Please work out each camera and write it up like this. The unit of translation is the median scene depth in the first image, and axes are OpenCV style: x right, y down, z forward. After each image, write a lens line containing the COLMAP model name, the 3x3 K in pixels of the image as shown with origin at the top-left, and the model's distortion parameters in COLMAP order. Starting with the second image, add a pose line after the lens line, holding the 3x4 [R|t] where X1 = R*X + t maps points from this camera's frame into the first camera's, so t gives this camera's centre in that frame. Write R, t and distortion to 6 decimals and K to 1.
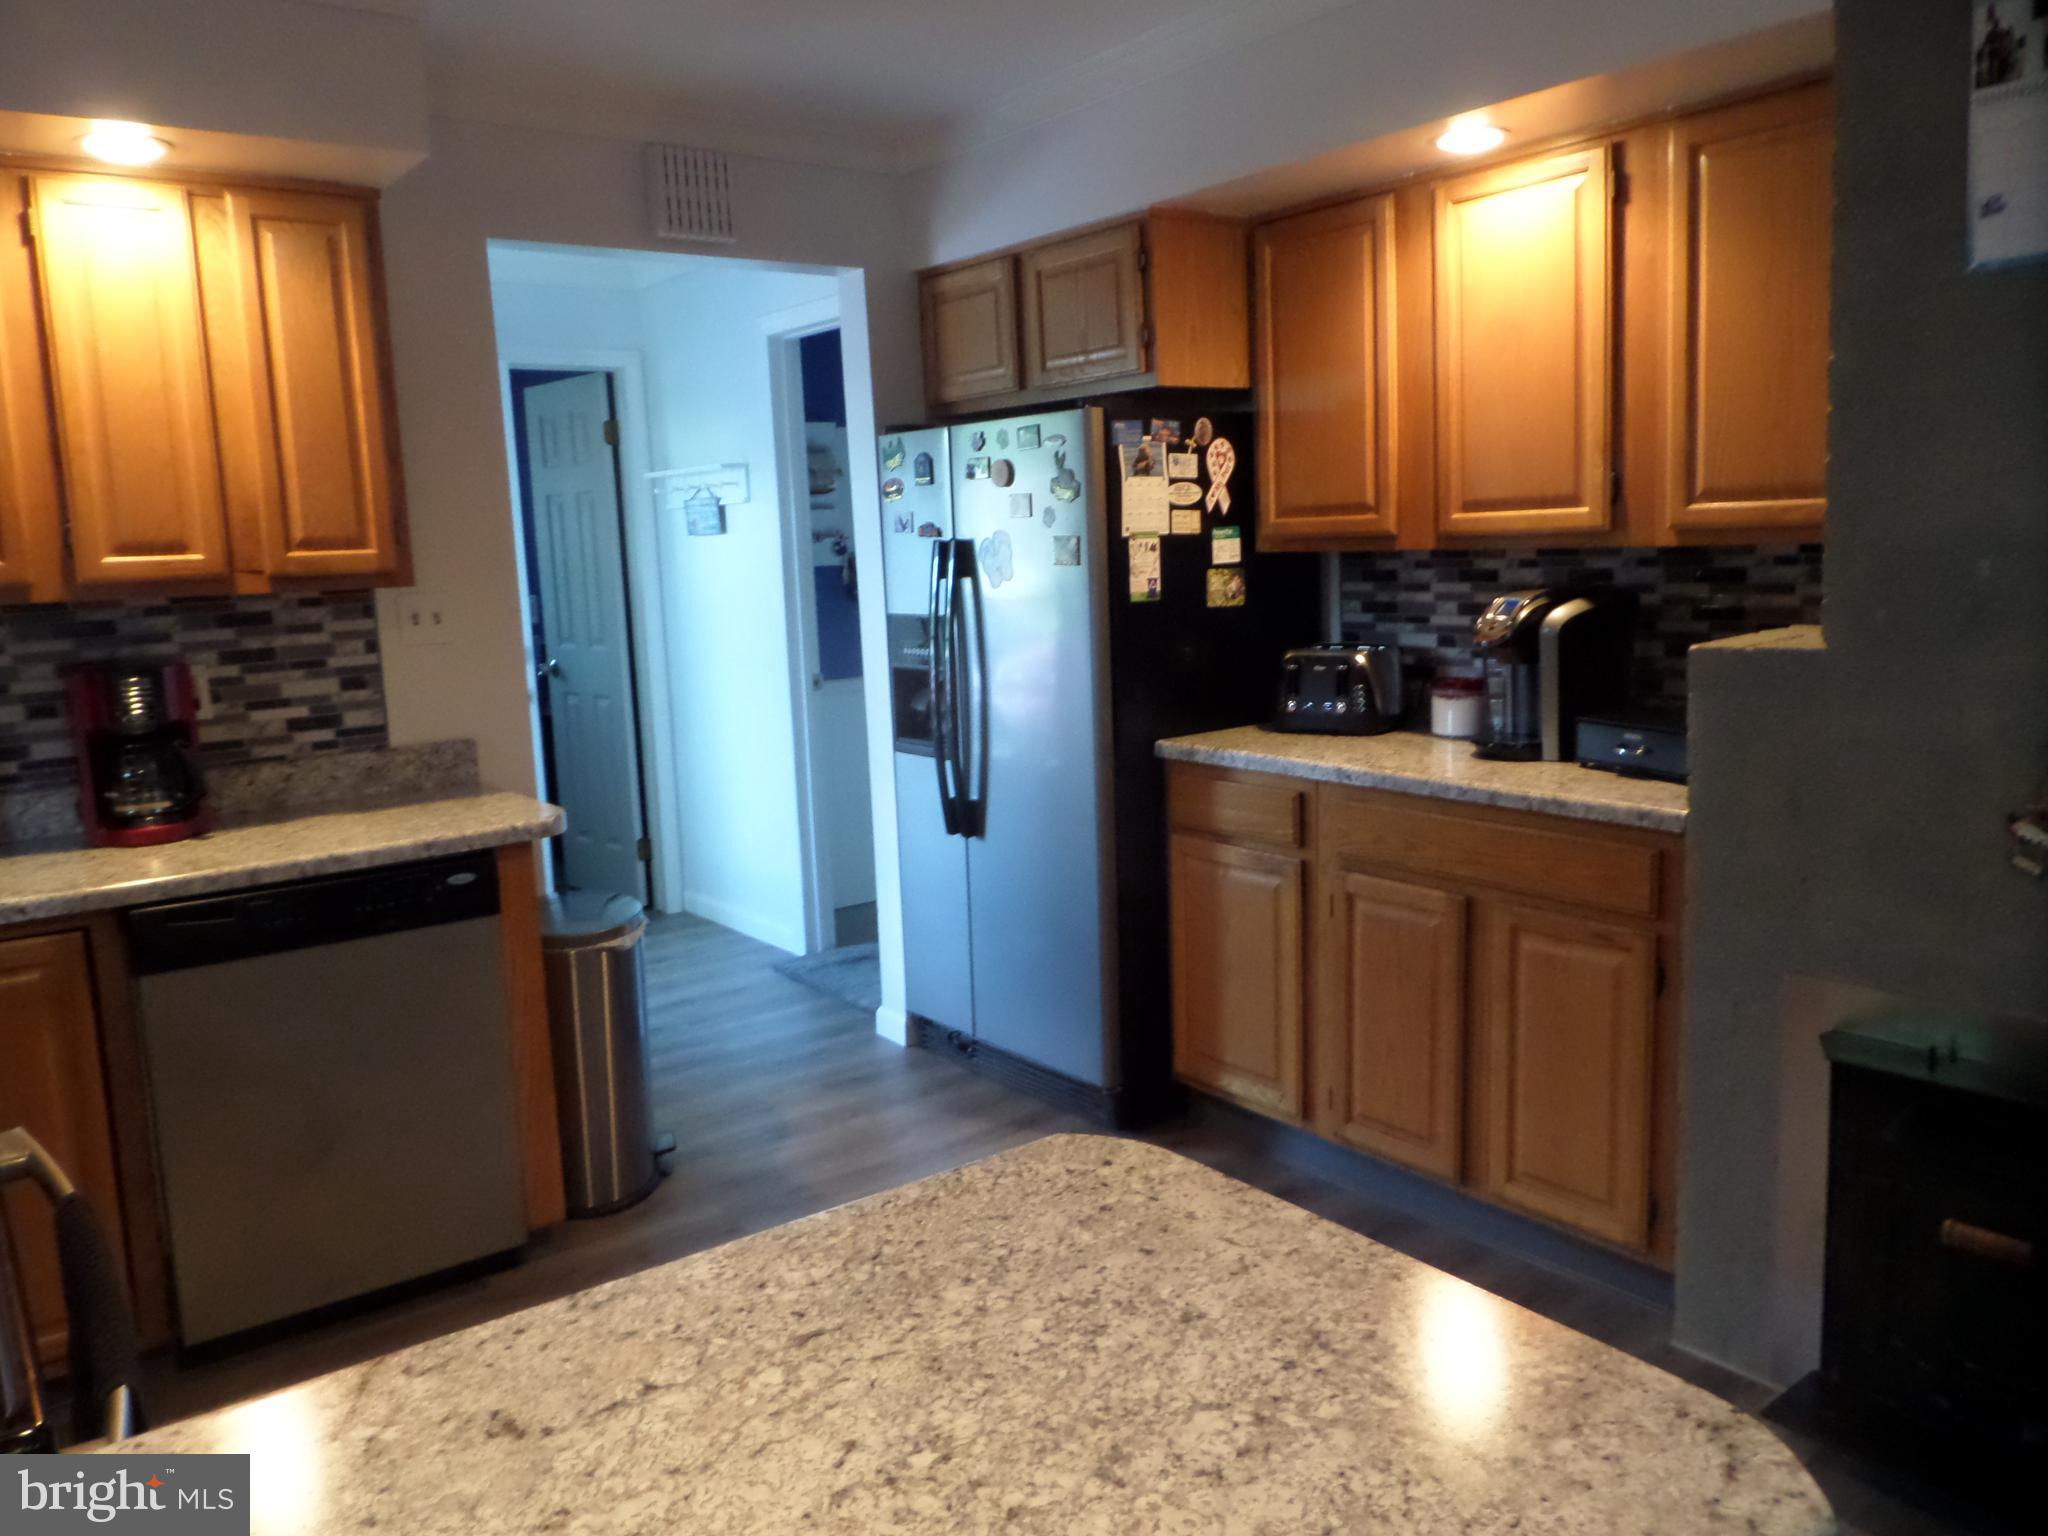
lens RADIAL K [[1489.0, 0, 1020.7], [0, 1489.0, 773.5], [0, 0, 1]] dist [-0.009468, -0.010994]
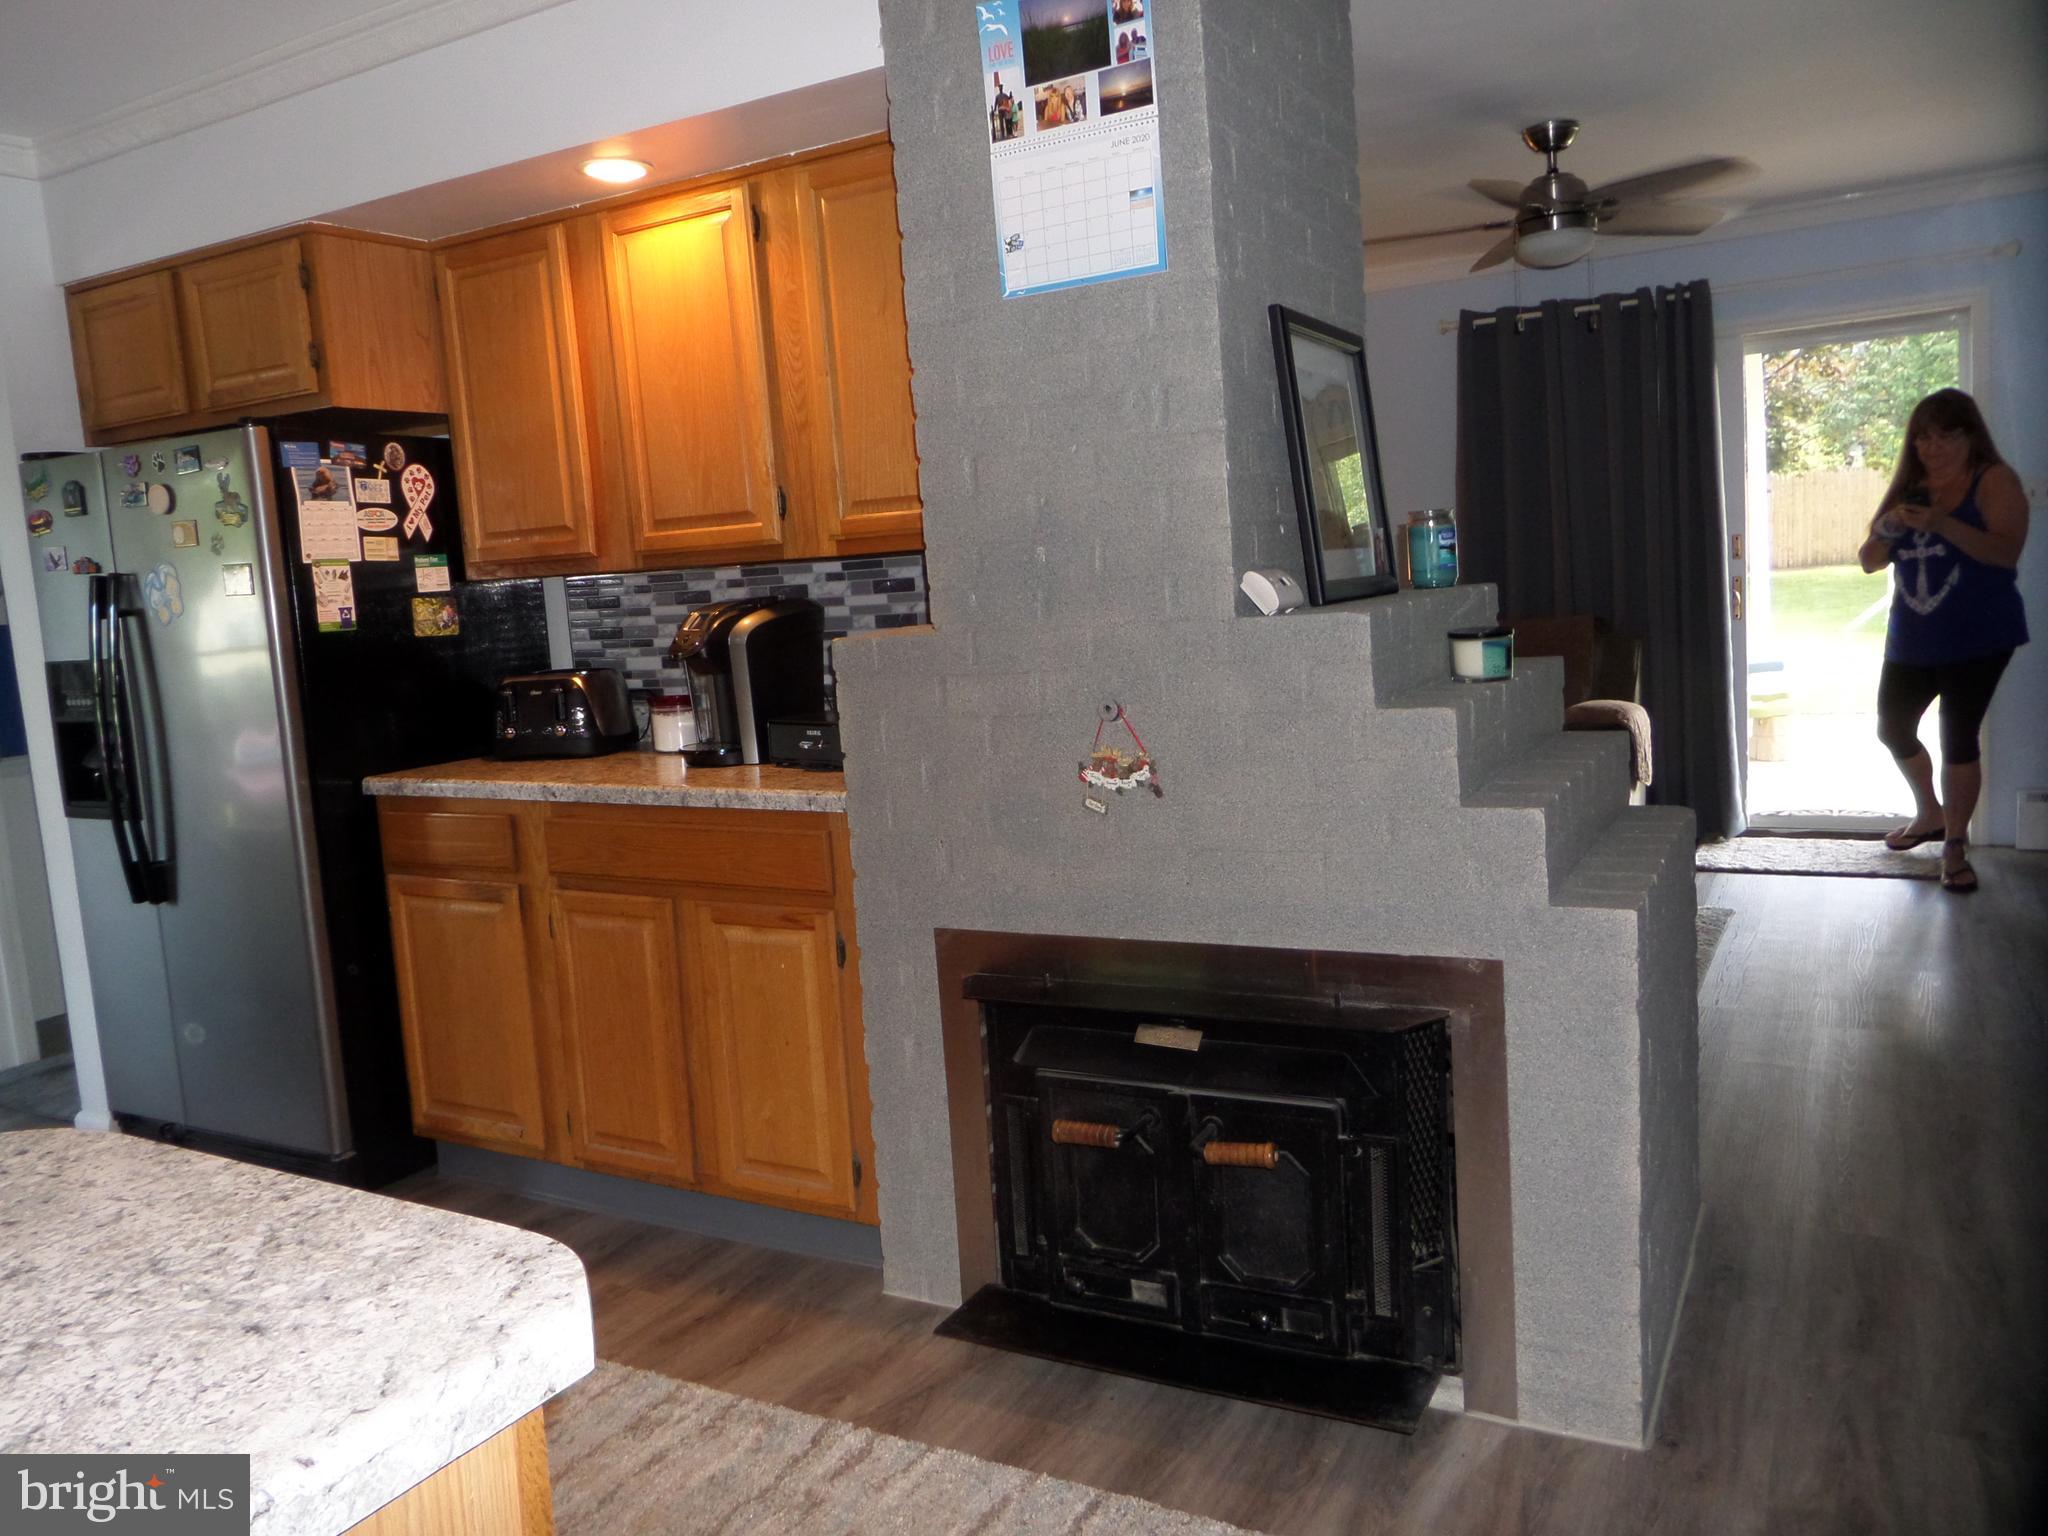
lens RADIAL K [[1489.0, 0, 1010.0], [0, 1489.0, 769.8], [0, 0, 1]] dist [-0.009468, -0.010994]
pose [[0.914478, -0.070918, 0.398373, 0.091981], [0.089403, 0.995602, -0.027990, 0.036539], [-0.394636, 0.061212, 0.916797, -0.030162]]
